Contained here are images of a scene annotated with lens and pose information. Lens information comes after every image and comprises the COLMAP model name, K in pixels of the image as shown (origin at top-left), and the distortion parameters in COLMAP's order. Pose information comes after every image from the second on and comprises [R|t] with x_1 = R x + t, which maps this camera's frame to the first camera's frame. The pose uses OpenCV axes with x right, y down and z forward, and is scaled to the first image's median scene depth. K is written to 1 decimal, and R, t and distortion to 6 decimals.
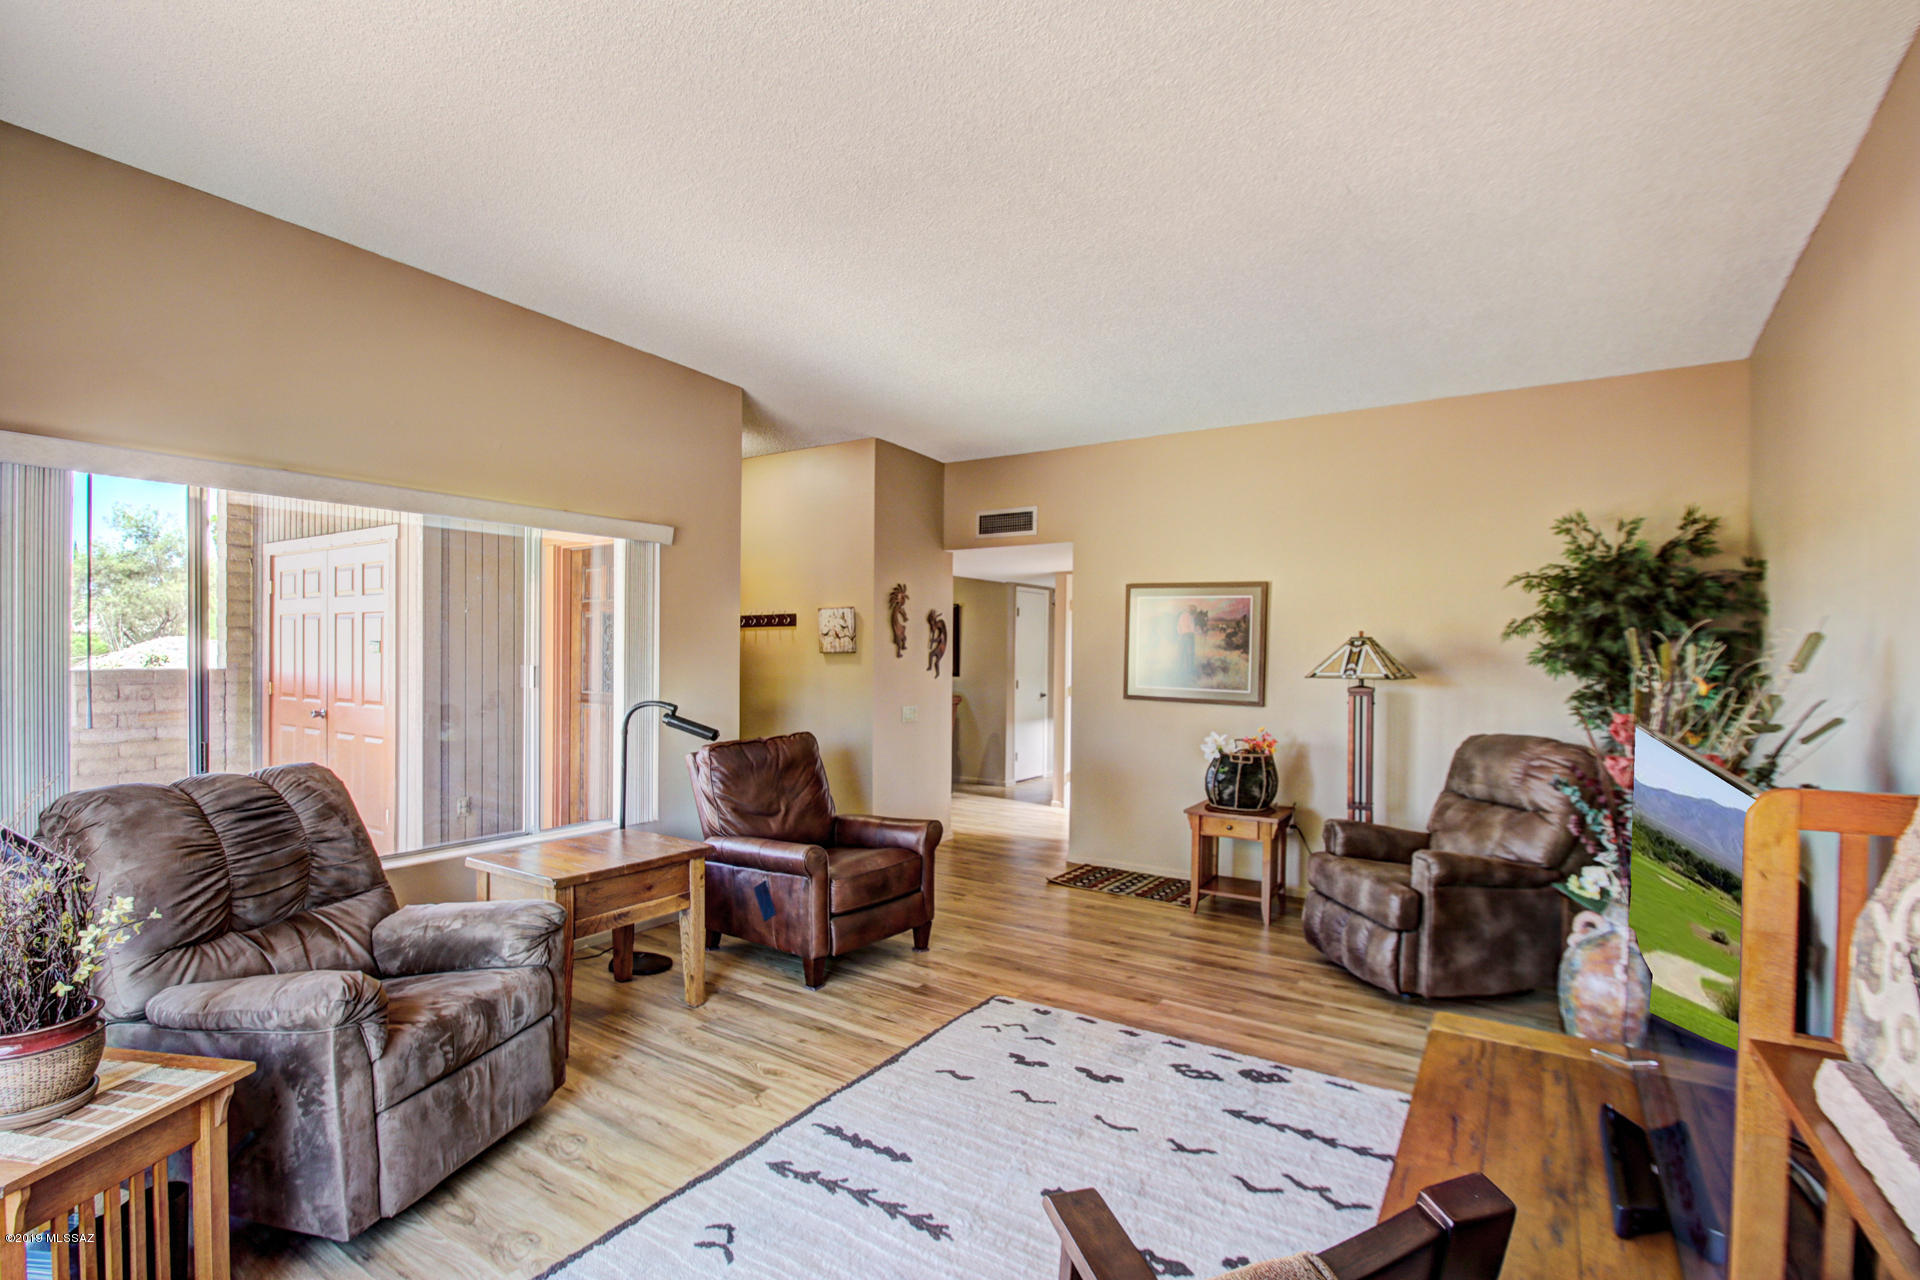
lens RADIAL K [[899.6, 0, 967.5], [0, 899.6, 658.7], [0, 0, 1]] dist [0.015383, -0.017306]
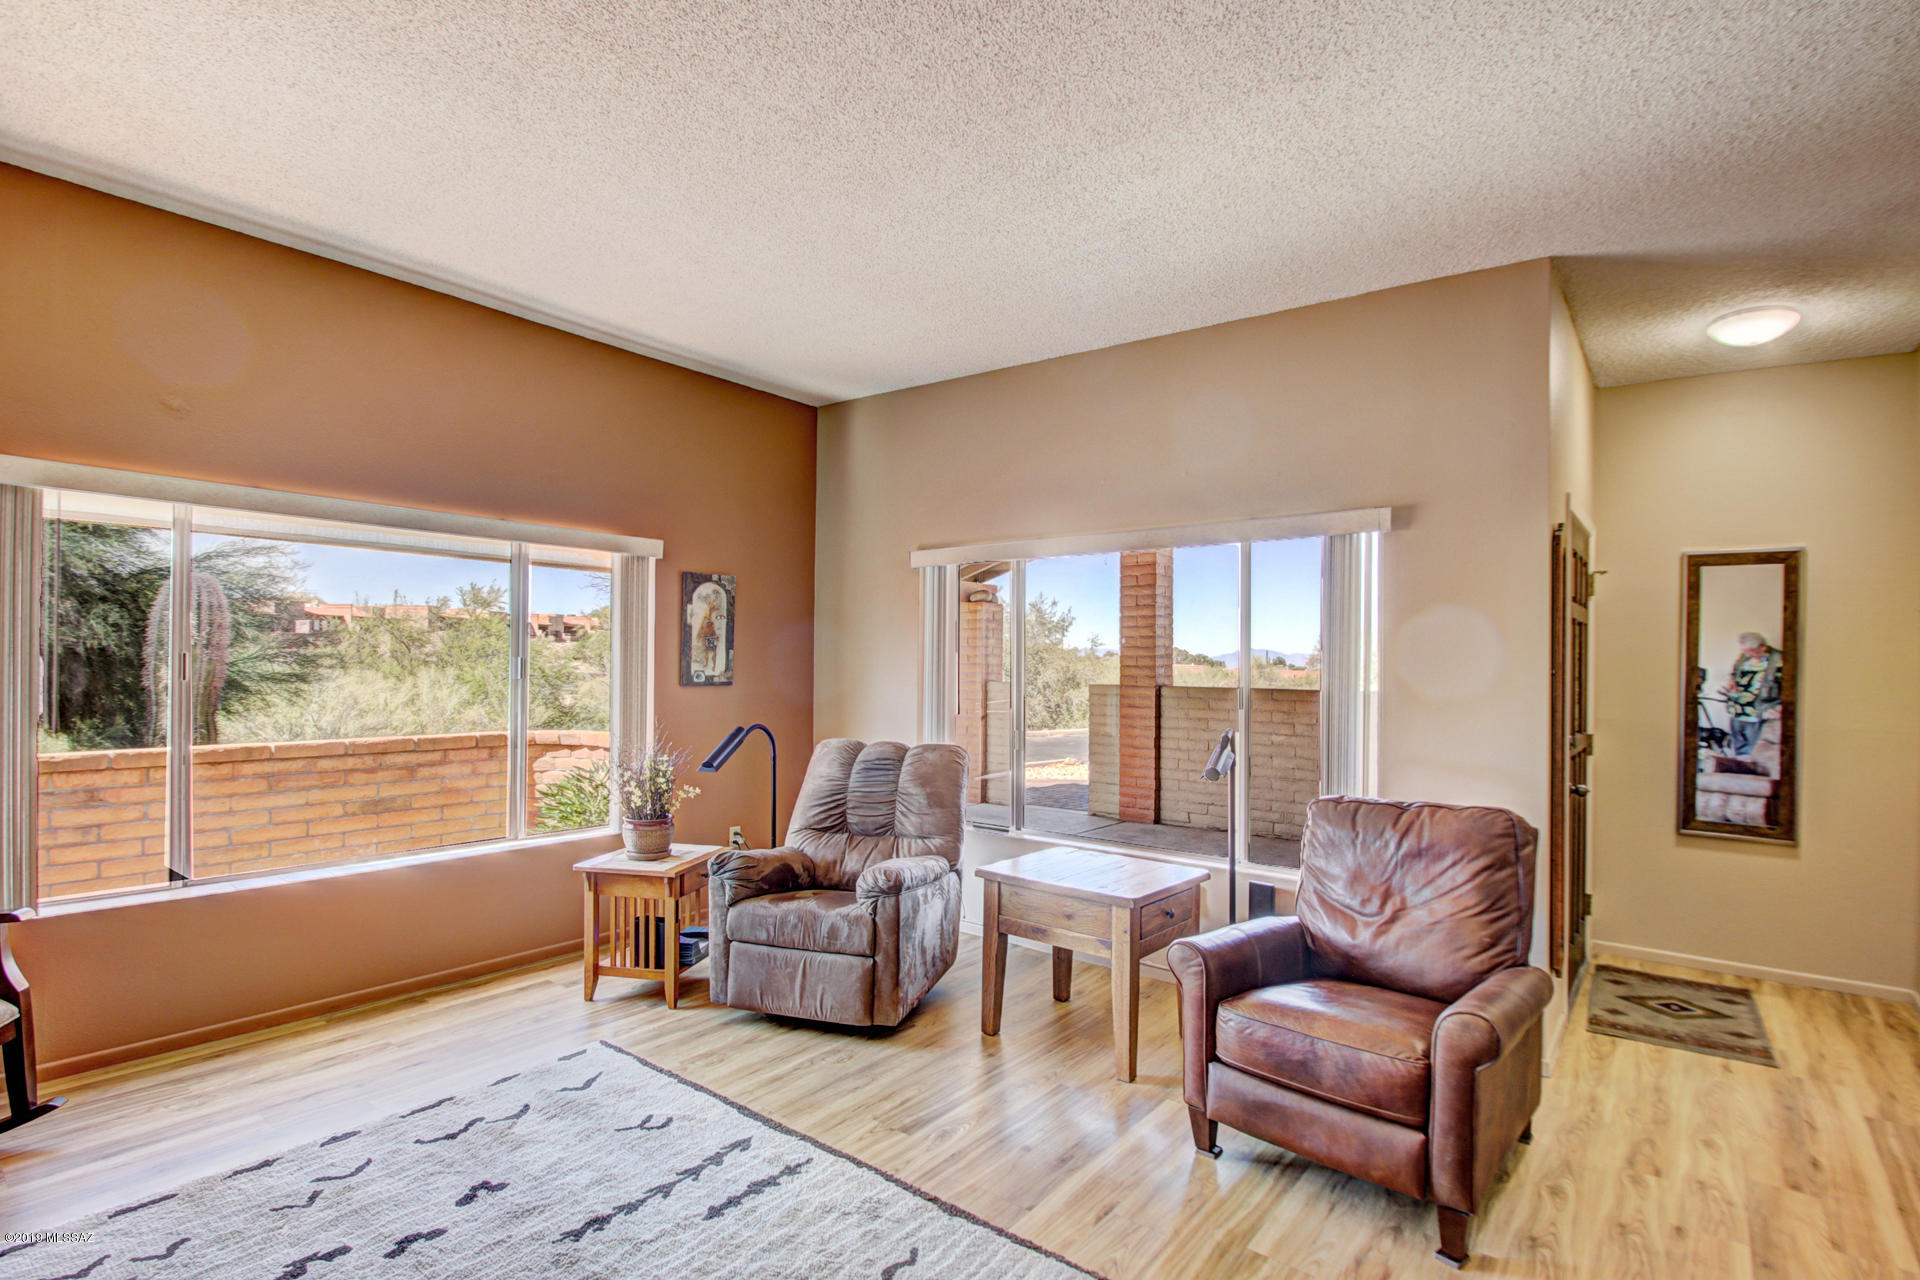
lens RADIAL K [[899.6, 0, 967.5], [0, 899.6, 658.7], [0, 0, 1]] dist [0.015383, -0.017306]
pose [[-0.073409, -0.011360, -0.997237, 0.816256], [-0.021749, 0.999716, -0.009787, -0.007505], [0.997065, 0.020971, -0.073635, 1.289264]]
